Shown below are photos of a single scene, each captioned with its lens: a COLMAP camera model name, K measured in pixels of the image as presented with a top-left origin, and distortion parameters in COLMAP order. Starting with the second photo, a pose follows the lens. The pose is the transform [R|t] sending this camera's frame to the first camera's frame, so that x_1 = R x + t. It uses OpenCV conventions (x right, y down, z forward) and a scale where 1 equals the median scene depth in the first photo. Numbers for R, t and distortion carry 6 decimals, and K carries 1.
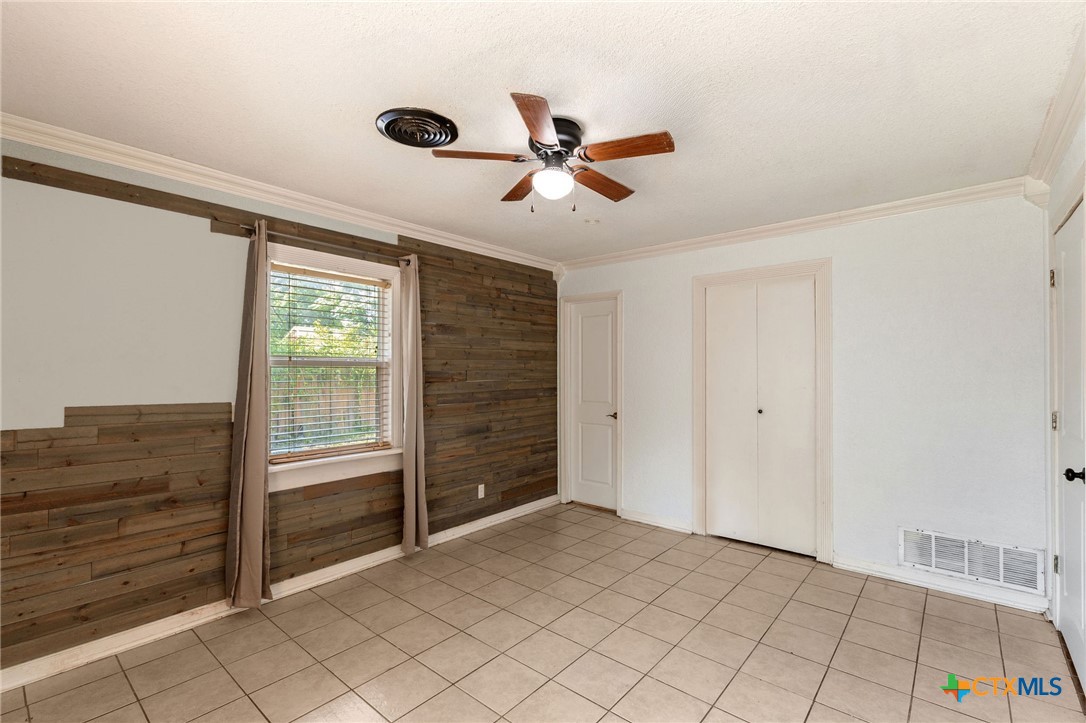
lens RADIAL K [[479.8, 0, 545.1], [0, 479.8, 361.9], [0, 0, 1]] dist [-0.000932, 0.000354]
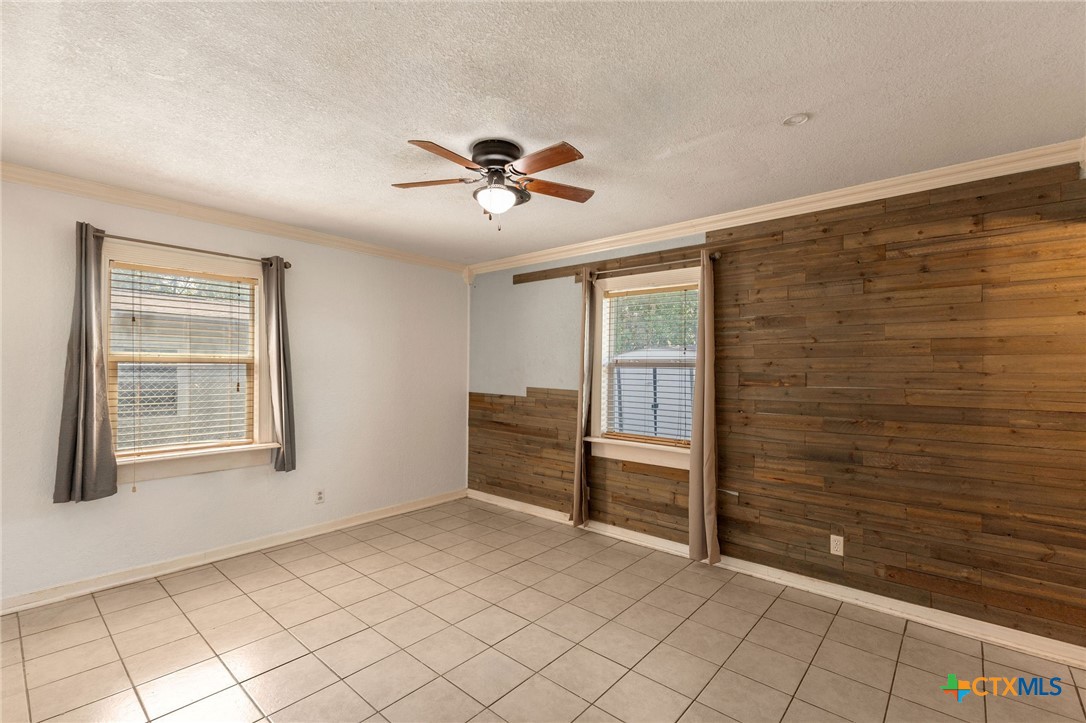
lens RADIAL K [[479.8, 0, 544.7], [0, 479.8, 366.1], [0, 0, 1]] dist [-0.000932, 0.000354]
pose [[-0.010069, -0.009558, -0.999904, 0.620884], [0.005898, 0.999936, -0.009617, 0.013366], [0.999932, -0.005994, -0.010012, 0.628919]]
